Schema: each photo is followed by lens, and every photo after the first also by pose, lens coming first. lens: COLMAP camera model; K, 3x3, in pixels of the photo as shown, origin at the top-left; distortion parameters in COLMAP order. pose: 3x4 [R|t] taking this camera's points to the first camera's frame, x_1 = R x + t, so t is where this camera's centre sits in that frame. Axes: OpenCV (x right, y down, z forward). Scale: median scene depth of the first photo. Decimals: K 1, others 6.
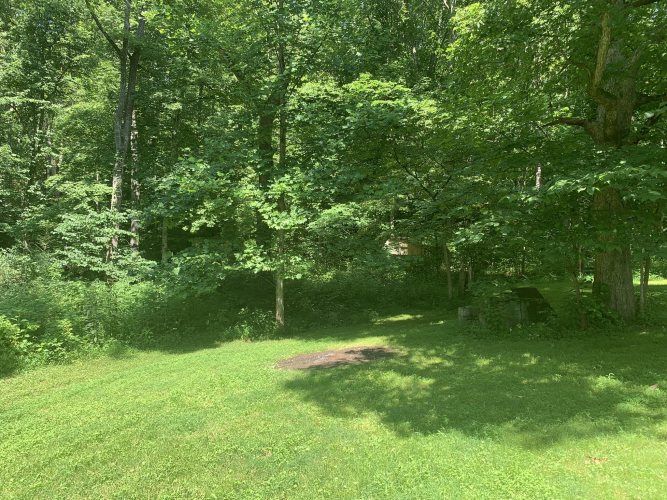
lens RADIAL K [[497.0, 0, 335.4], [0, 497.0, 245.2], [0, 0, 1]] dist [-0.001132, -0.007100]
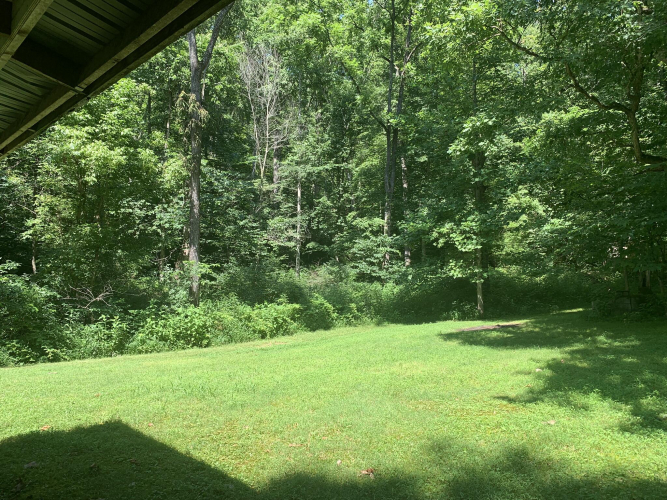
lens RADIAL K [[497.0, 0, 332.8], [0, 497.0, 250.8], [0, 0, 1]] dist [-0.001132, -0.007100]
pose [[0.838011, -0.030007, -0.544828, 0.247086], [0.035487, 0.999370, -0.000459, -0.029685], [0.544498, -0.018950, 0.838548, -0.360635]]
